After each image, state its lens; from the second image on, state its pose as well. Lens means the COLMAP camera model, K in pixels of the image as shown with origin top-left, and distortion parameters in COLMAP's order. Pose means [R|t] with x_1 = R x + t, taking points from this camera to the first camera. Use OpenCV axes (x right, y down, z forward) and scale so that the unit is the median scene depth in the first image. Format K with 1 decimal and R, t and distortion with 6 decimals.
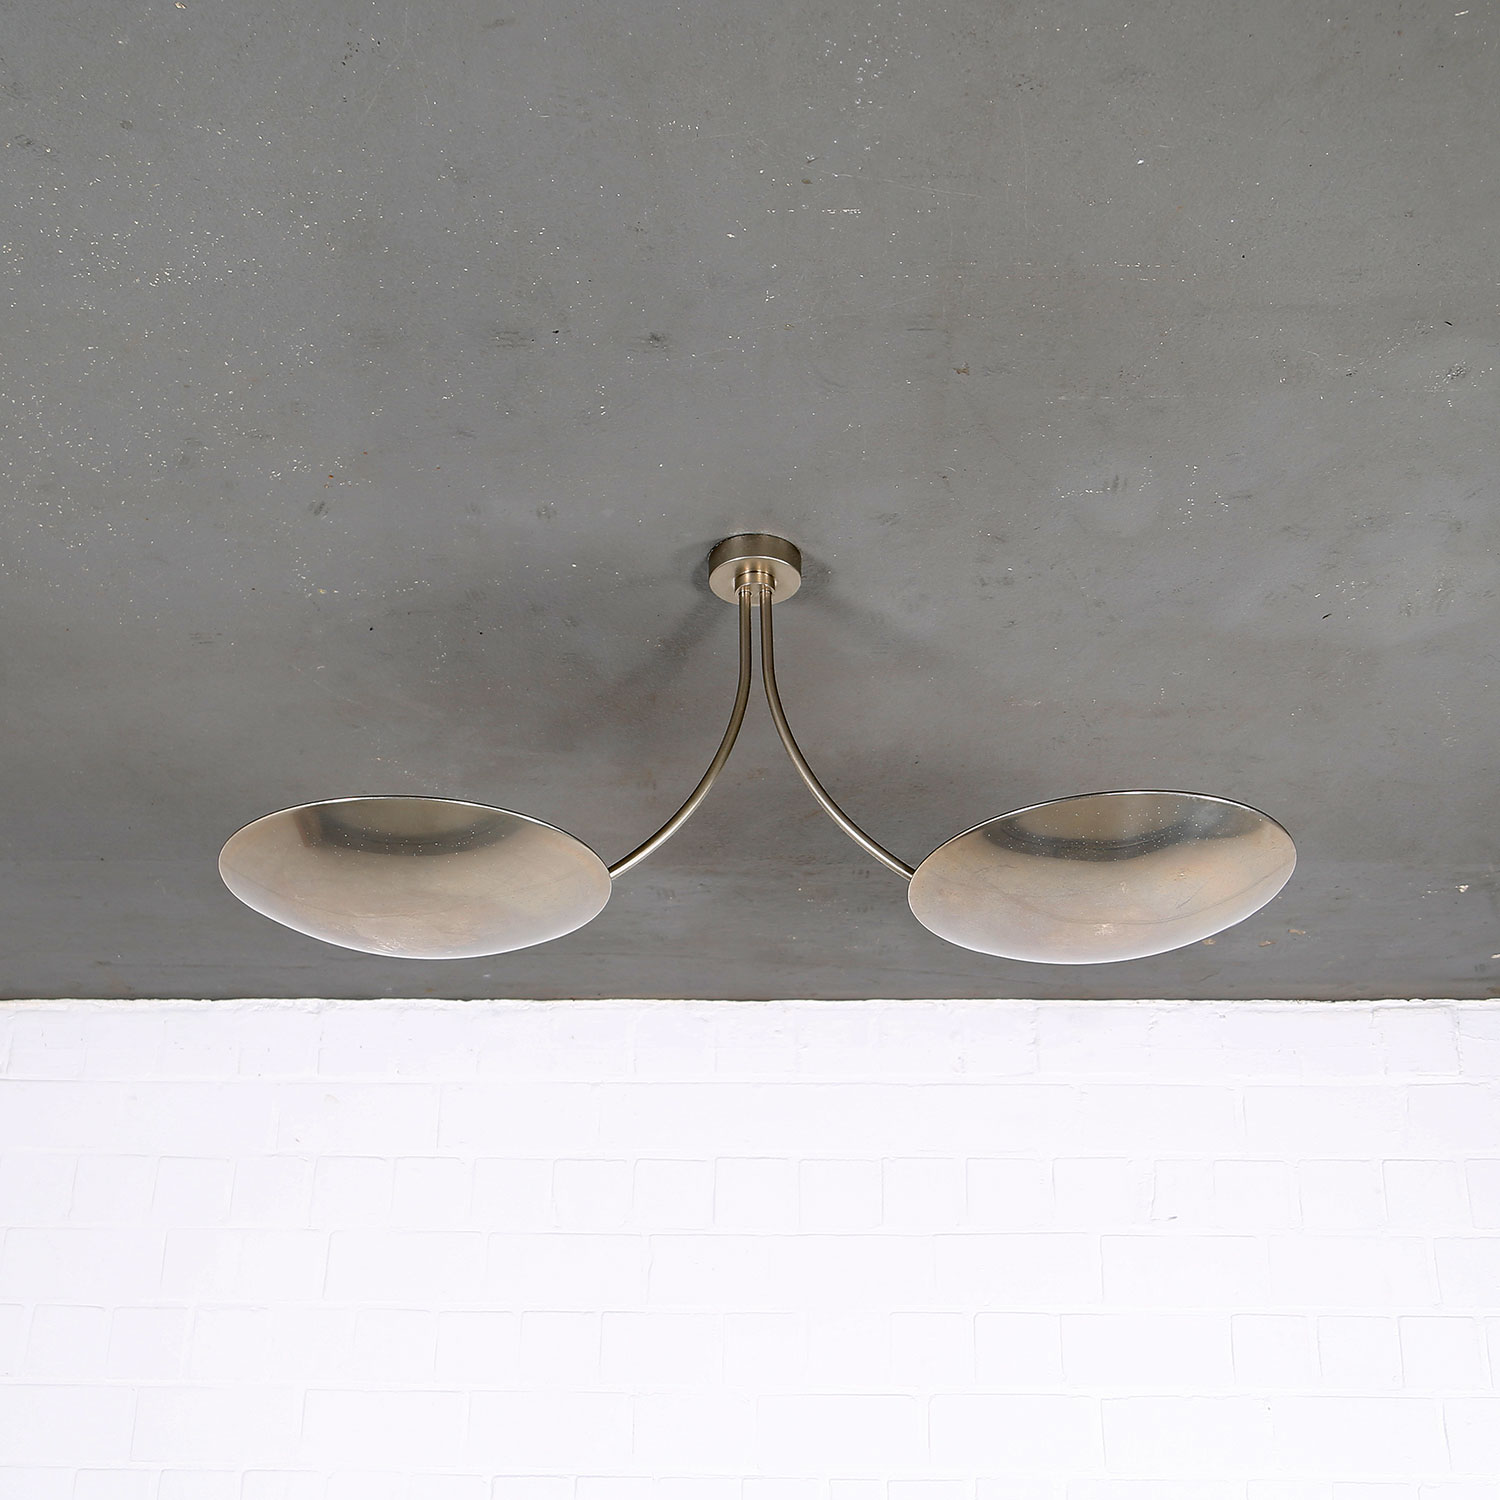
lens RADIAL K [[2343.6, 0, 712.6], [0, 2343.6, 809.7], [0, 0, 1]] dist [-0.039572, 0.000000]
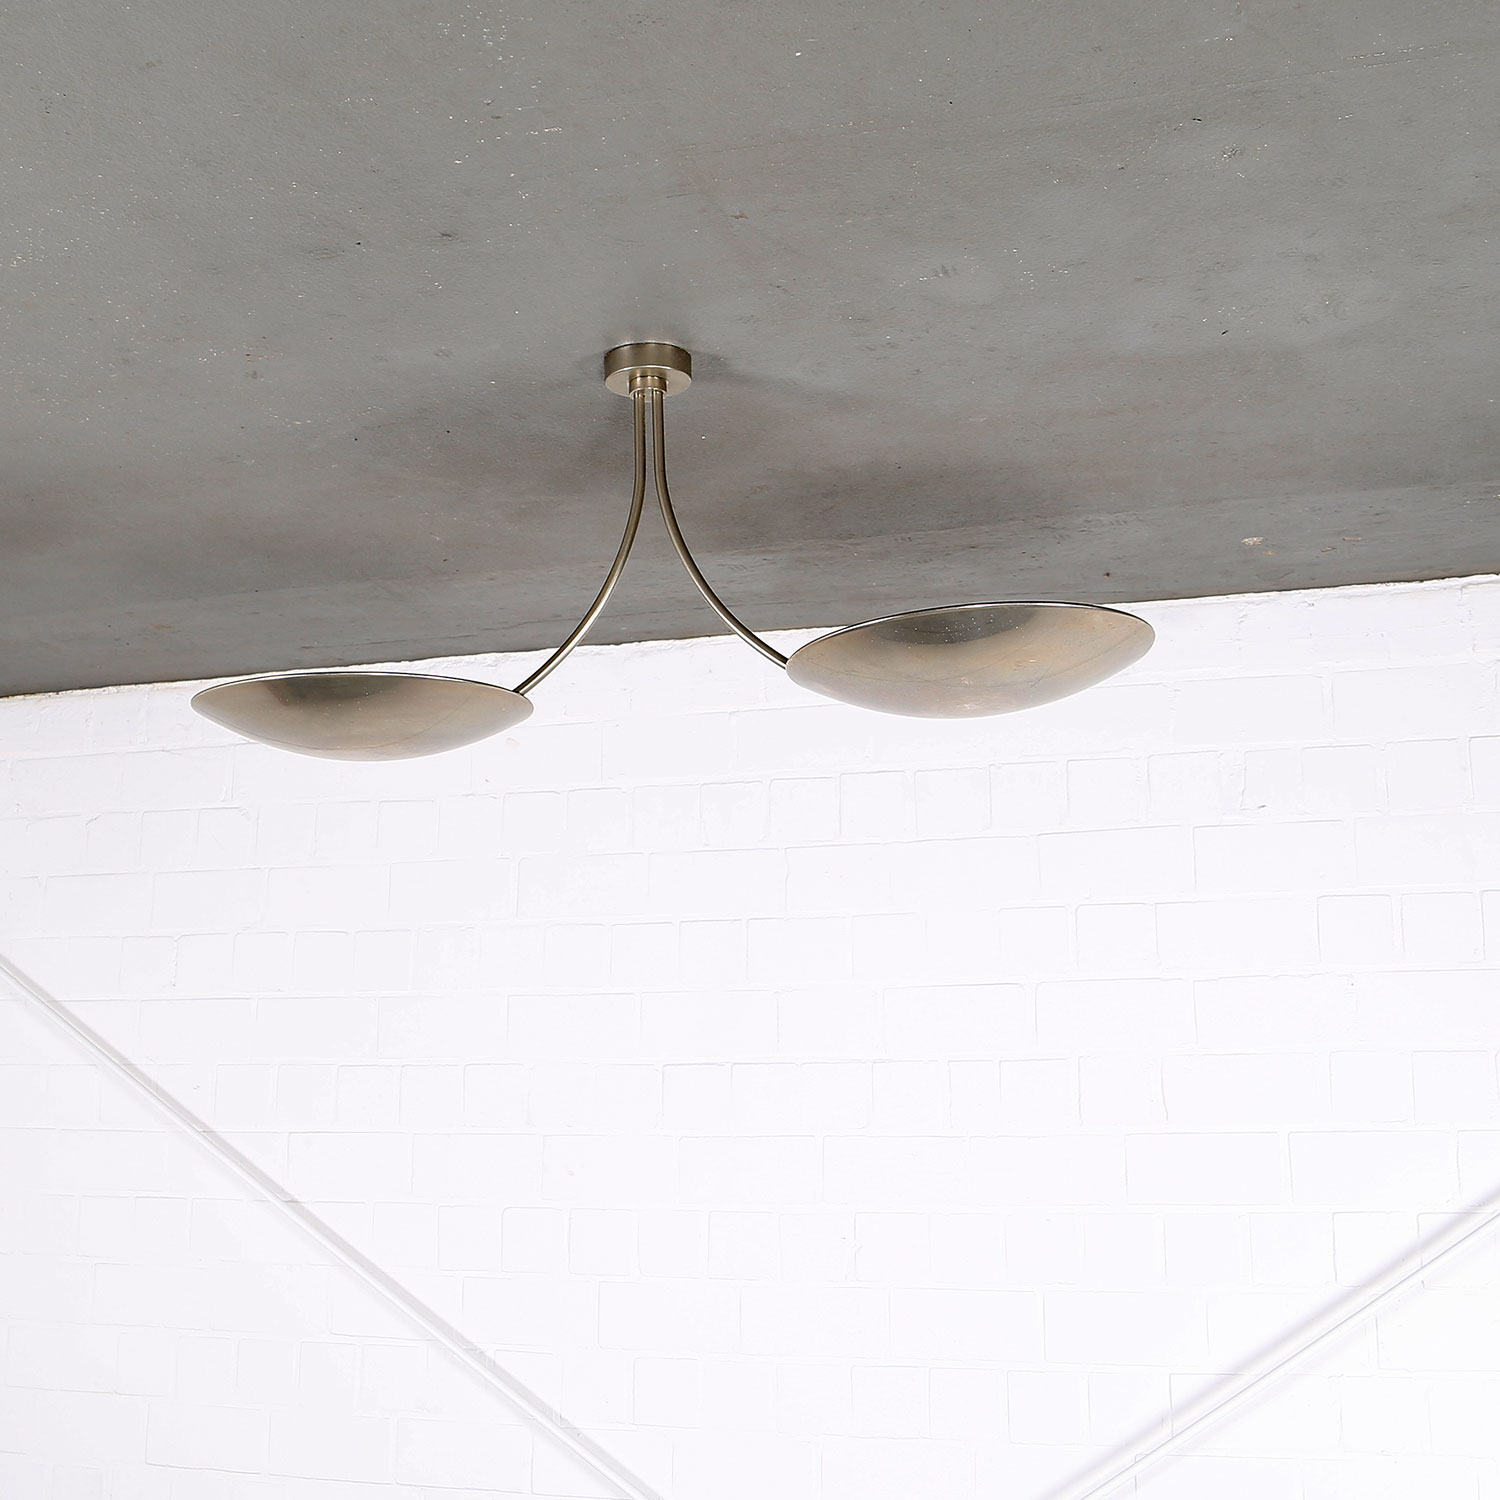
lens RADIAL K [[2105.9, 0, 588.6], [0, 2105.9, 620.5], [0, 0, 1]] dist [-0.103178, 0.000000]
pose [[0.951837, -0.085536, -0.294431, 0.238088], [0.143523, 0.972891, 0.181342, -0.152104], [0.270938, -0.214865, 0.938310, 0.062611]]
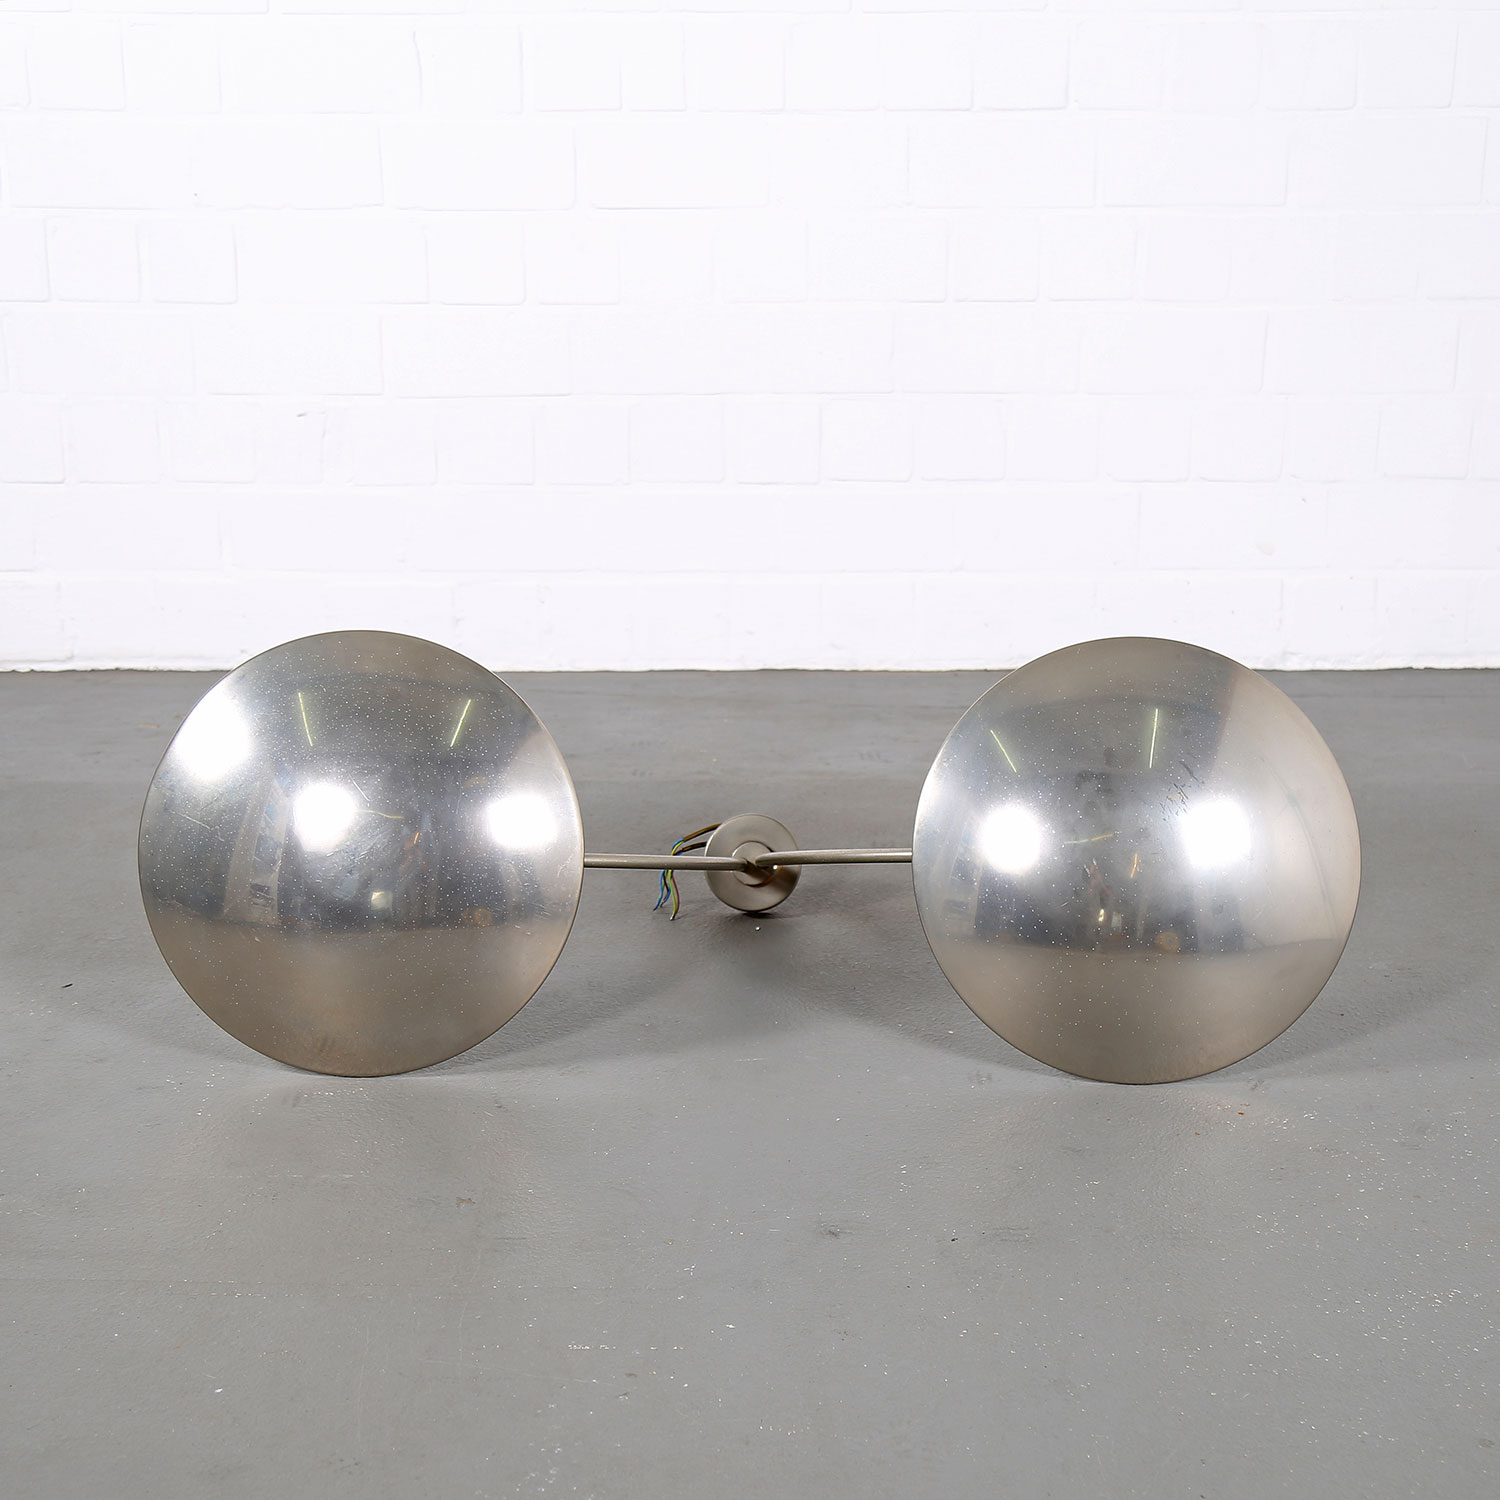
lens RADIAL K [[2649.9, 0, 767.1], [0, 2649.9, 807.6], [0, 0, 1]] dist [0.052432, 0.000000]
pose [[-0.998522, 0.004753, 0.054132, -0.040969], [0.003238, -0.989195, 0.146567, -0.148666], [0.054244, 0.146525, 0.987719, 0.045334]]
